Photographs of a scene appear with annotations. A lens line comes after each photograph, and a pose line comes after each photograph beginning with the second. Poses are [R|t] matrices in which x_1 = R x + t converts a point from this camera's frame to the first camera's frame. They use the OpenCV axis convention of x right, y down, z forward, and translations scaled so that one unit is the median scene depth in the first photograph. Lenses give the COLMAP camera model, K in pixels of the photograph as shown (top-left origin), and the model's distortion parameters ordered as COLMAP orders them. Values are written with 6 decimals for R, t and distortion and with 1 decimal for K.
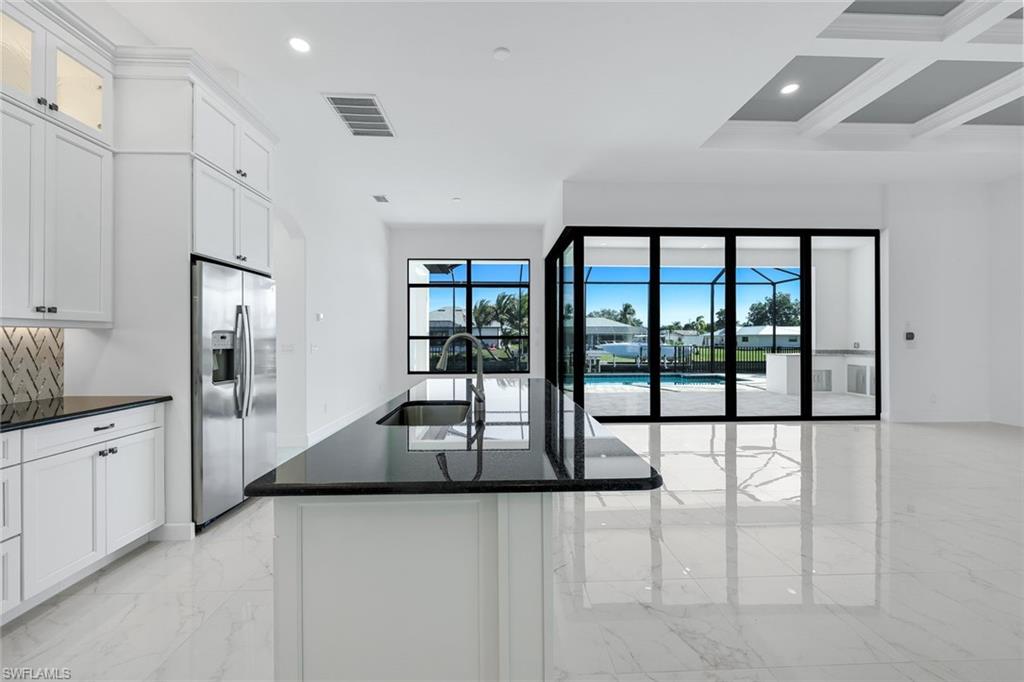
lens RADIAL K [[408.0, 0, 513.7], [0, 408.0, 341.0], [0, 0, 1]] dist [-0.000292, -0.000041]
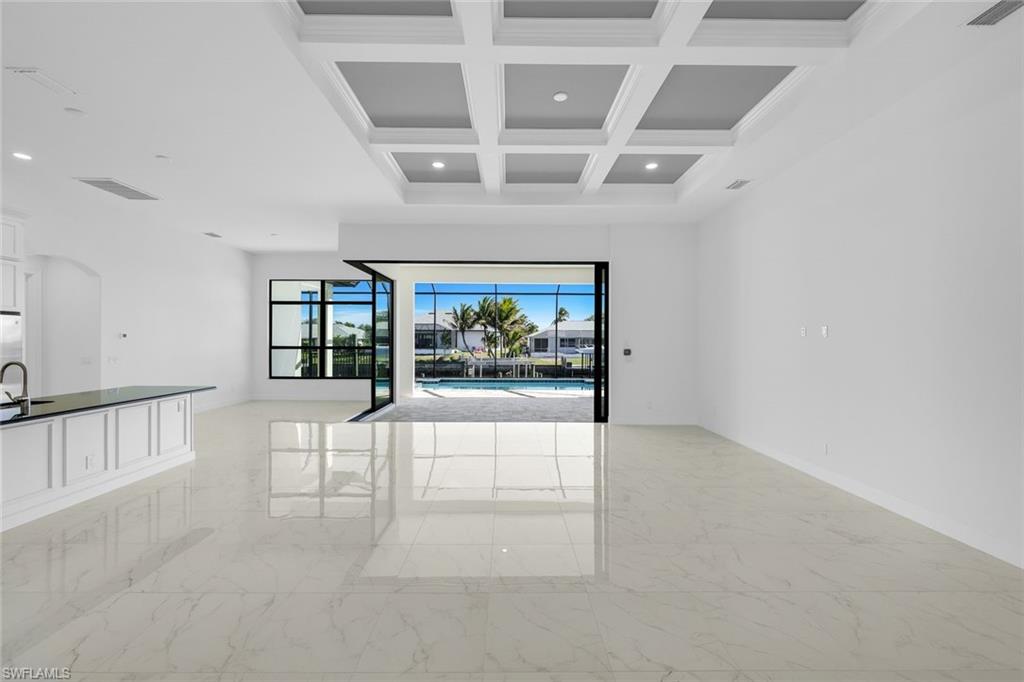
lens RADIAL K [[413.7, 0, 506.1], [0, 413.7, 339.4], [0, 0, 1]] dist [-0.000104, 0.000021]
pose [[0.999049, 0.005007, -0.043313, 0.672533], [-0.005353, 0.999955, -0.007880, -0.036925], [0.043271, 0.008105, 0.999030, -0.210848]]
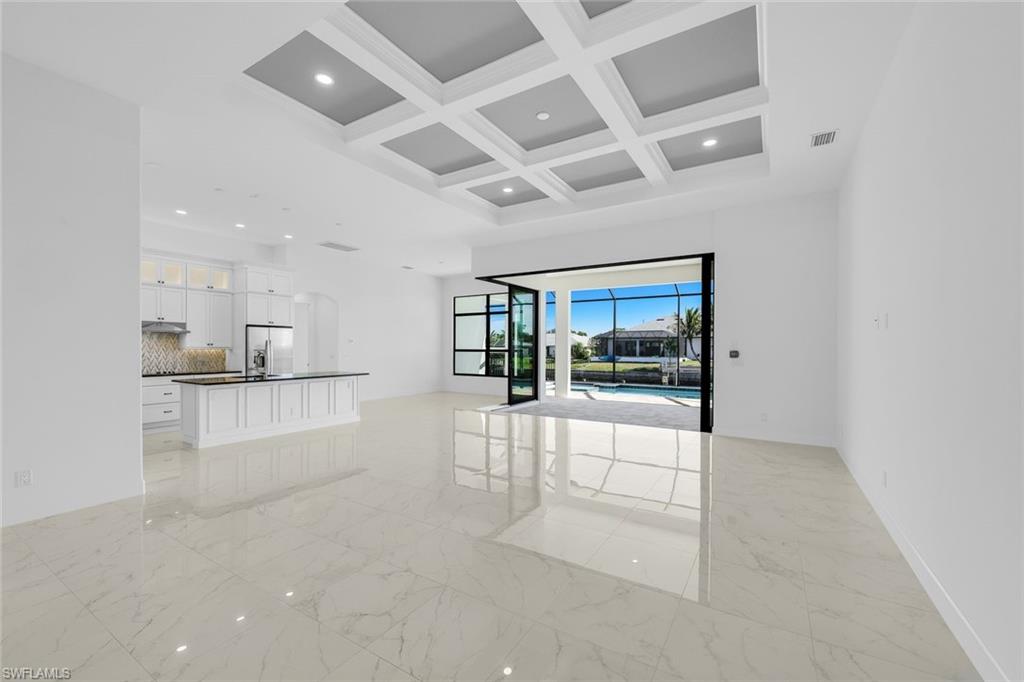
lens RADIAL K [[415.1, 0, 506.2], [0, 415.1, 350.5], [0, 0, 1]] dist [0.000346, 0.000045]
pose [[0.822396, 0.007696, -0.568864, 1.093859], [-0.007837, 0.999967, 0.002199, -0.018617], [0.568862, 0.002650, 0.822429, -0.185968]]
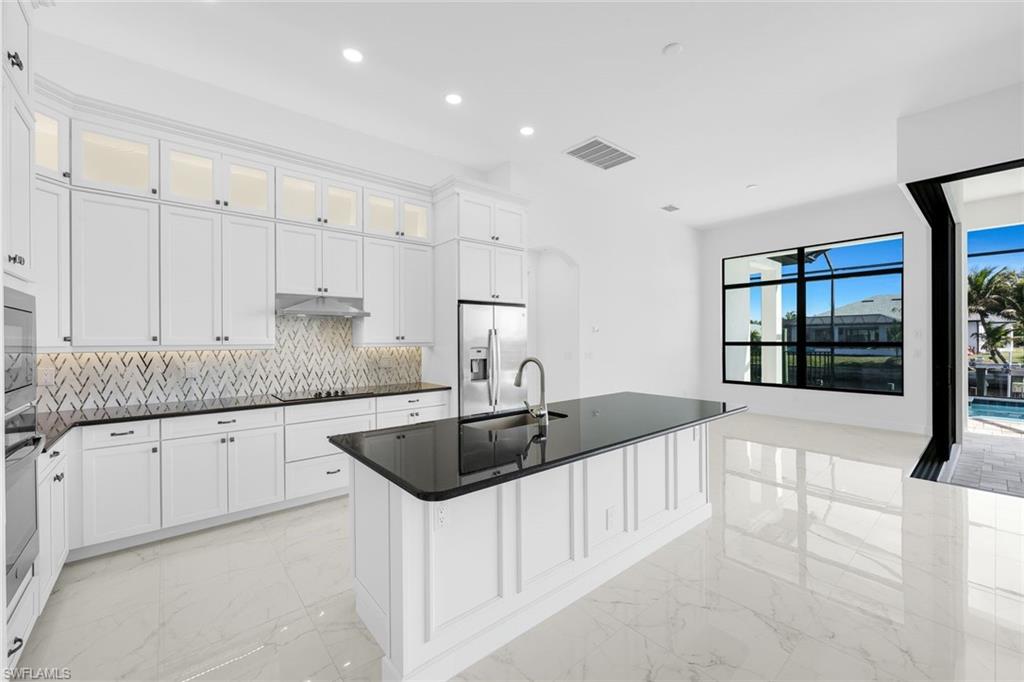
lens RADIAL K [[408.0, 0, 513.7], [0, 408.0, 341.0], [0, 0, 1]] dist [-0.000292, -0.000041]
pose [[0.612809, 0.001371, -0.790230, 0.265133], [0.000153, 0.999998, 0.001853, -0.023442], [0.790231, -0.001256, 0.612807, 0.079802]]
